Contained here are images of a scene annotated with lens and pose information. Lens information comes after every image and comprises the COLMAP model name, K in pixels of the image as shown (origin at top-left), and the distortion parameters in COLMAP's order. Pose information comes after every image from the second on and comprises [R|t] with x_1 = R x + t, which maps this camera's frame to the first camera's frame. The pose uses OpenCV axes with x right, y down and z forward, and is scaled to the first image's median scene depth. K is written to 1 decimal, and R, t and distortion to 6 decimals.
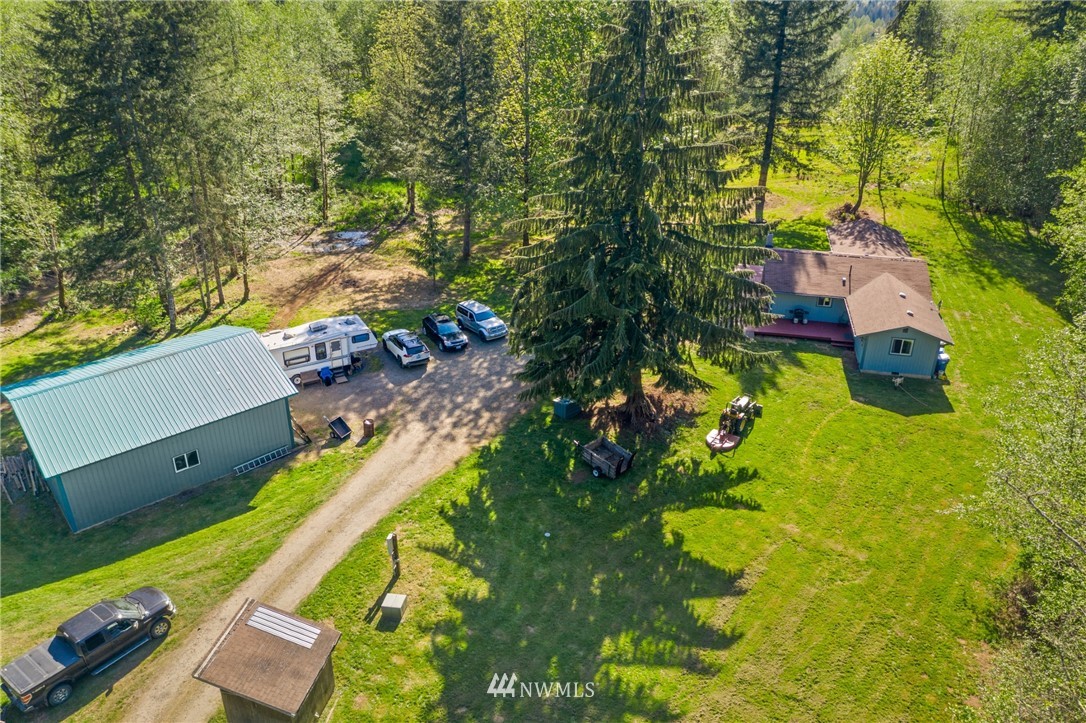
lens RADIAL K [[856.0, 0, 543.0], [0, 856.0, 361.5], [0, 0, 1]] dist [-0.028872, 0.002976]
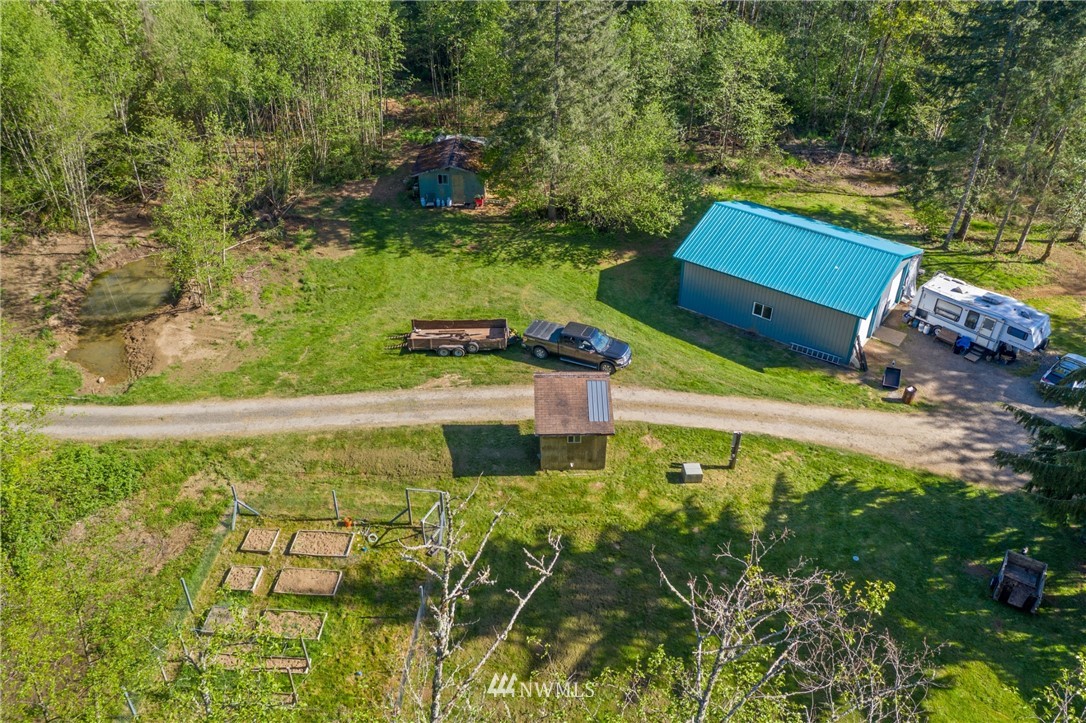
lens RADIAL K [[856.0, 0, 543.0], [0, 856.0, 361.5], [0, 0, 1]] dist [-0.028872, 0.002976]
pose [[0.226387, 0.545112, -0.807219, 0.418545], [-0.456113, 0.791586, 0.406637, -0.140732], [0.860645, 0.276126, 0.427837, 0.188344]]
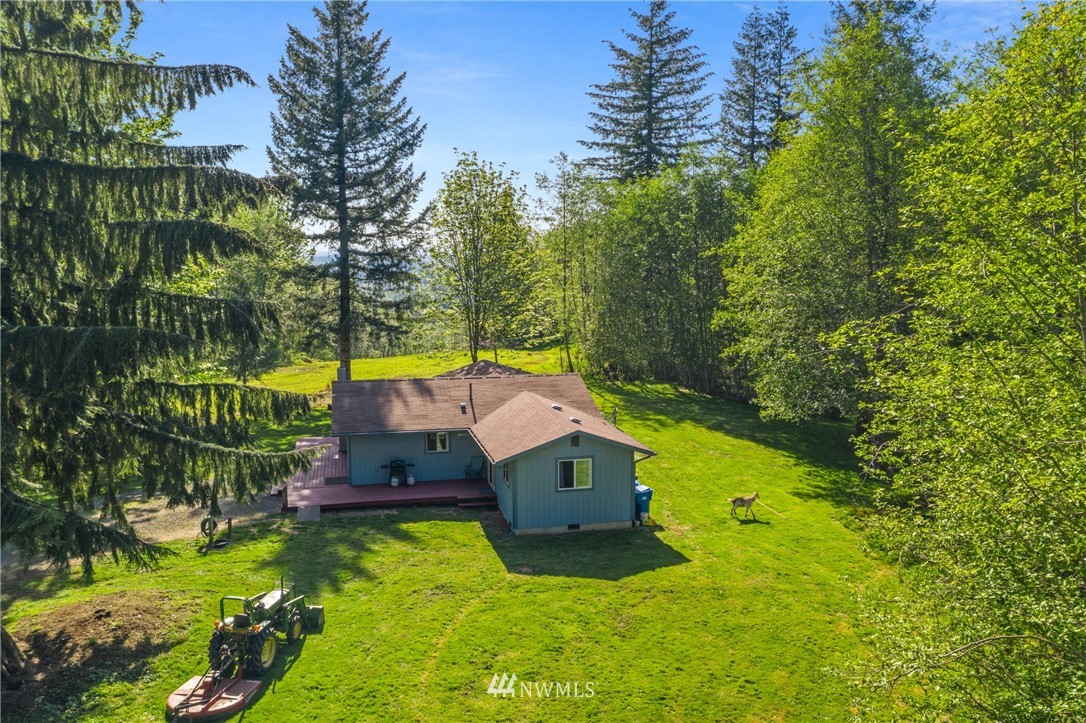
lens RADIAL K [[866.5, 0, 543.0], [0, 866.5, 361.5], [0, 0, 1]] dist [0.002172, 0.000021]
pose [[0.910323, -0.050374, 0.410821, 0.169679], [0.196529, 0.926145, -0.321920, 0.094418], [-0.364264, 0.373789, 0.852991, 0.489218]]
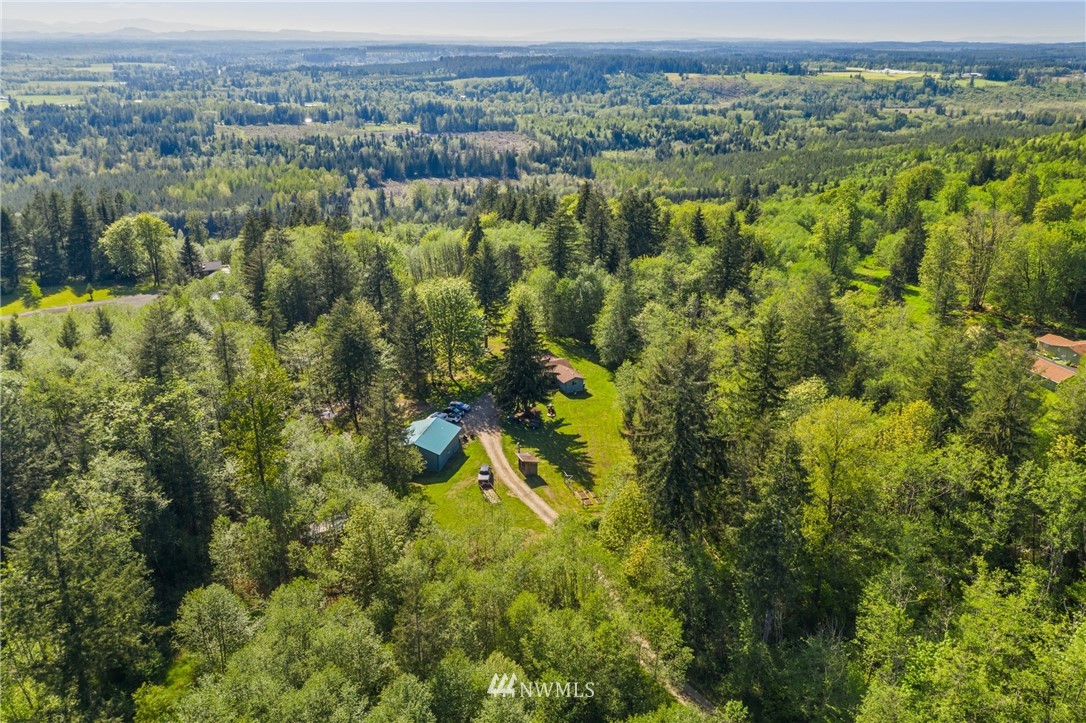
lens RADIAL K [[866.5, 0, 543.0], [0, 866.5, 361.5], [0, 0, 1]] dist [0.002172, 0.000021]
pose [[0.803297, -0.205763, 0.558905, -1.753398], [0.275400, 0.960401, -0.042249, 0.013440], [-0.528080, 0.187861, 0.828155, -2.035079]]
